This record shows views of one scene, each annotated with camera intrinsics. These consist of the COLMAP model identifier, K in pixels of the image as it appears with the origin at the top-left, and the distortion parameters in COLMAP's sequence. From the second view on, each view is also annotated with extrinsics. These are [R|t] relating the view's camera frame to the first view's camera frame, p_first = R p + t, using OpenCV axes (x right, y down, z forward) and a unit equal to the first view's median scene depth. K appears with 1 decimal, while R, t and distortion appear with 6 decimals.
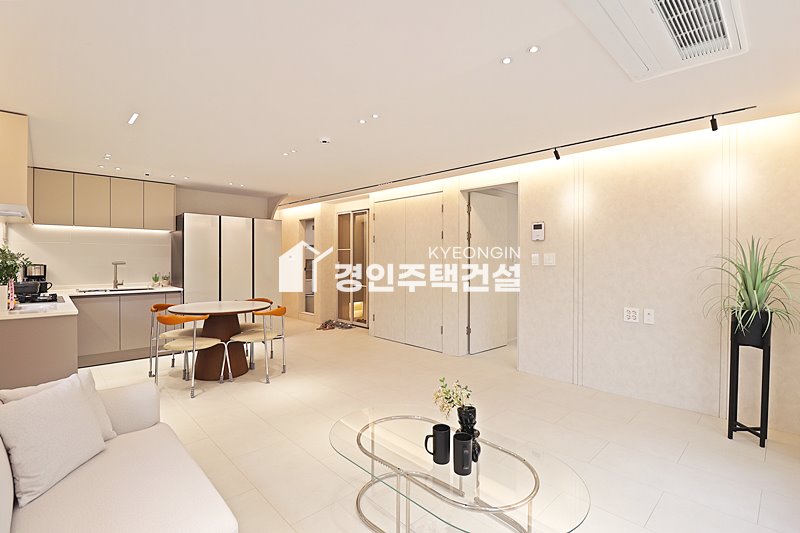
lens RADIAL K [[370.3, 0, 407.0], [0, 370.3, 262.7], [0, 0, 1]] dist [0.003223, -0.020357]
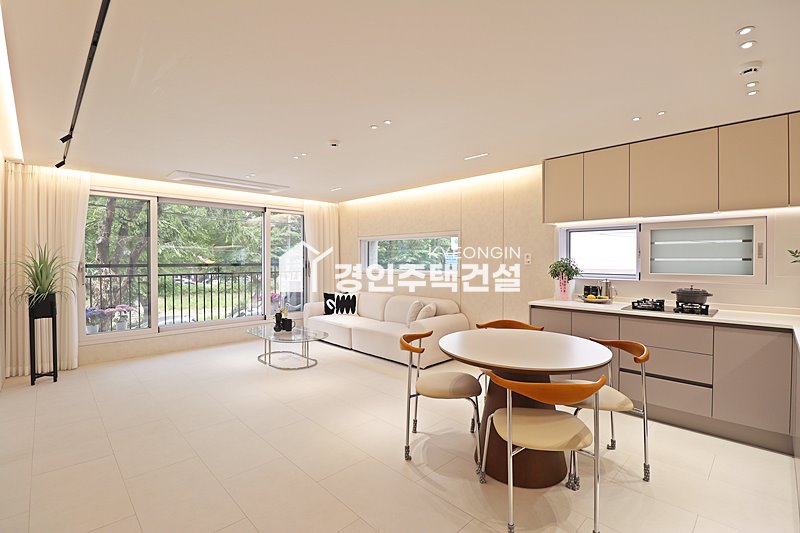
lens RADIAL K [[370.3, 0, 407.0], [0, 370.3, 262.7], [0, 0, 1]] dist [0.003223, -0.020357]
pose [[-0.999936, -0.003677, -0.010666, -0.269970], [-0.003886, 0.999799, 0.019687, -0.014666], [0.010591, 0.019727, -0.999749, 1.330028]]
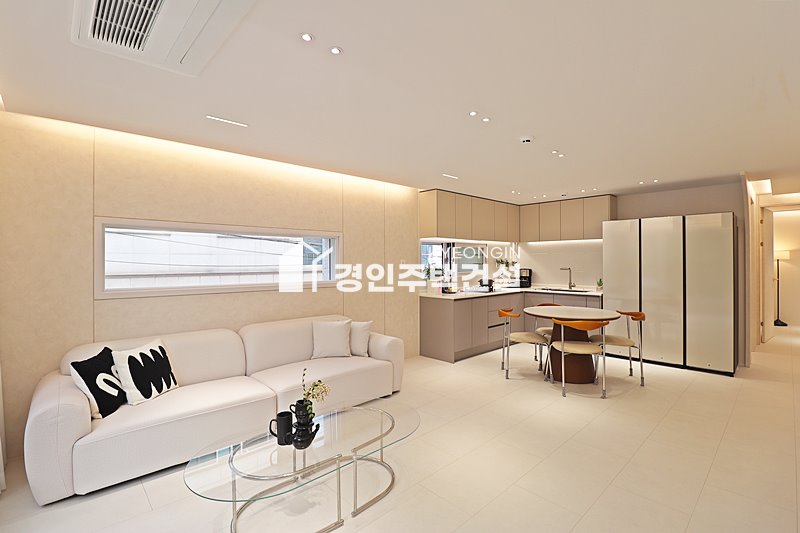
lens RADIAL K [[370.3, 0, 407.0], [0, 370.3, 262.7], [0, 0, 1]] dist [0.003223, -0.020357]
pose [[-0.012206, -0.003236, -0.999920, 0.457371], [-0.007596, 0.999966, -0.003143, -0.011149], [0.999897, 0.007557, -0.012230, 0.470242]]
